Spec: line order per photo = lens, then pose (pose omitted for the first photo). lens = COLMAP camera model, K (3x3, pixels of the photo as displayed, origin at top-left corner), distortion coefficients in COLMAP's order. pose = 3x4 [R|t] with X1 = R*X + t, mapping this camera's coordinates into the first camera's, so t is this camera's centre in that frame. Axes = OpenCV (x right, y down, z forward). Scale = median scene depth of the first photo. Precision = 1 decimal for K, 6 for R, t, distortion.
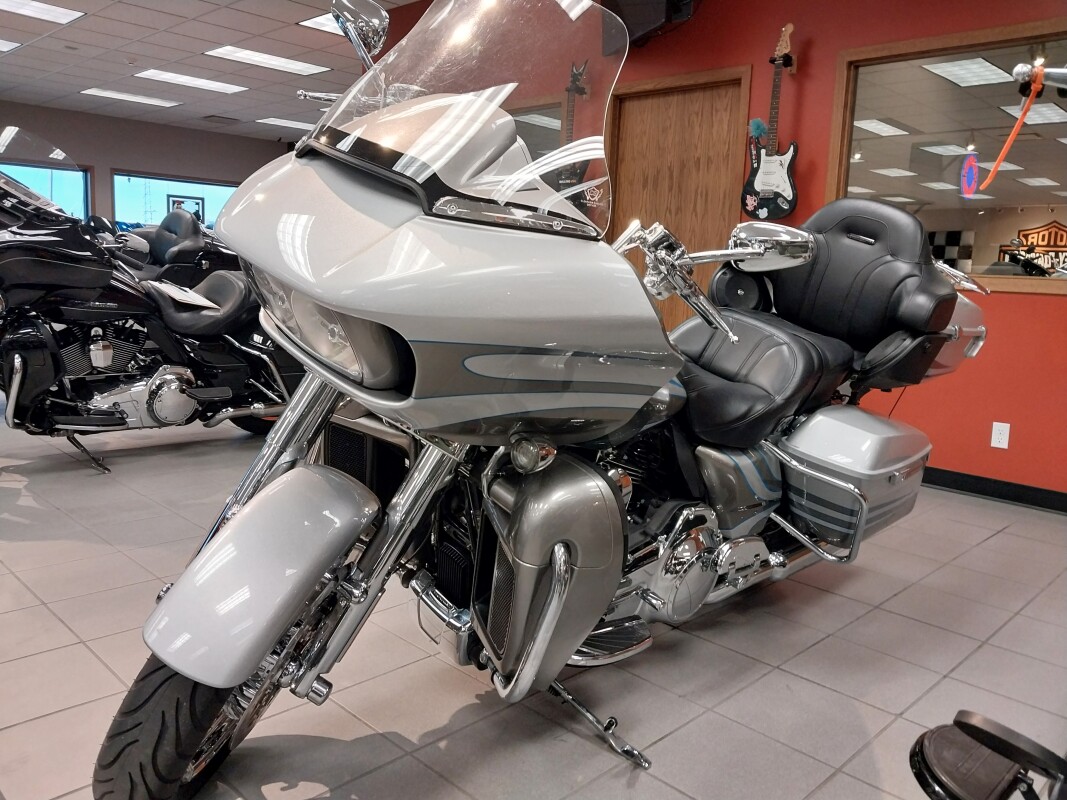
lens RADIAL K [[837.1, 0, 567.5], [0, 837.1, 392.5], [0, 0, 1]] dist [-0.011349, 0.002990]
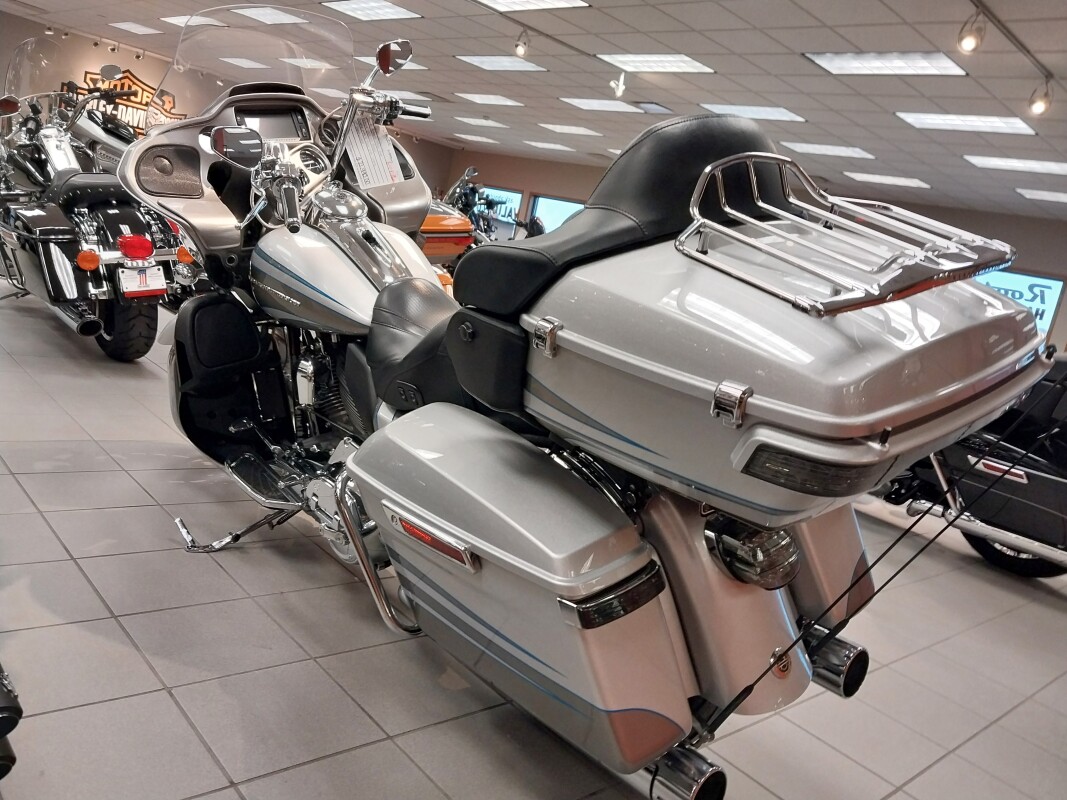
lens RADIAL K [[837.1, 0, 531.3], [0, 837.1, 399.2], [0, 0, 1]] dist [-0.011349, 0.002990]
pose [[-0.041413, 0.125063, -0.991284, 0.569114], [-0.357400, 0.924635, 0.131585, -0.059381], [0.933033, 0.359734, 0.006406, 0.595783]]
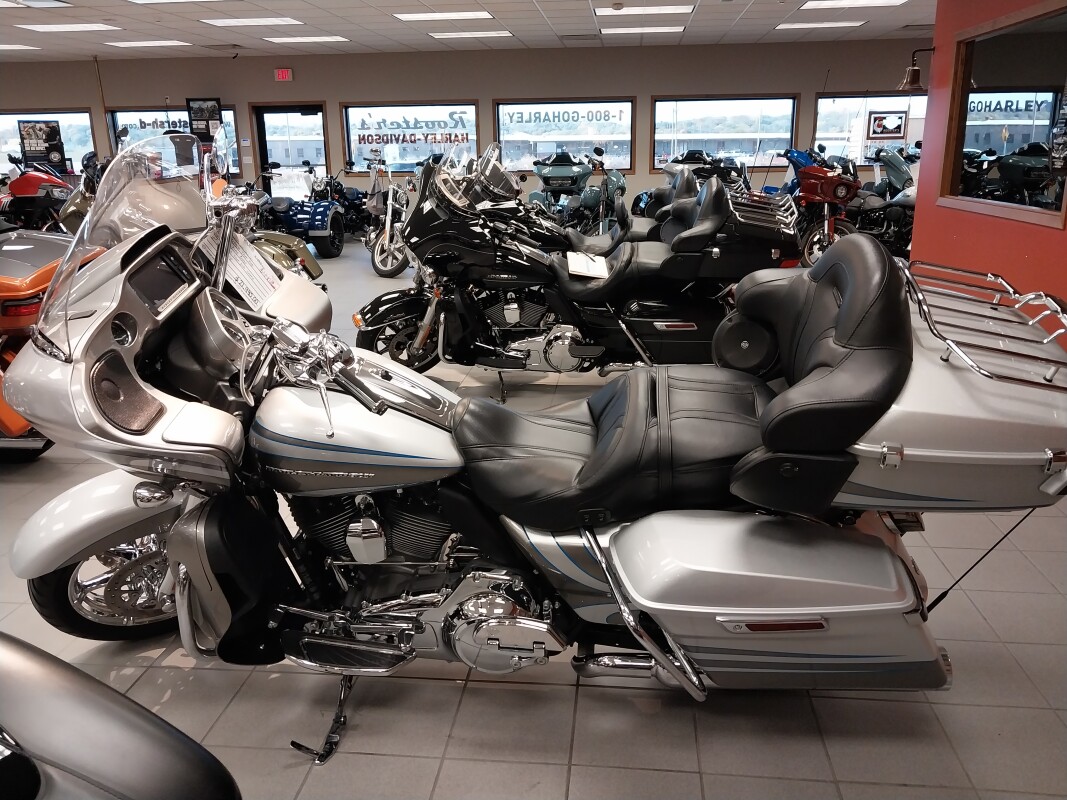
lens RADIAL K [[837.1, 0, 533.7], [0, 837.1, 402.7], [0, 0, 1]] dist [-0.011349, 0.002990]
pose [[0.614740, 0.174806, -0.769115, 0.474476], [-0.074971, 0.983666, 0.163647, -0.121684], [0.785159, -0.042939, 0.617804, 0.216580]]
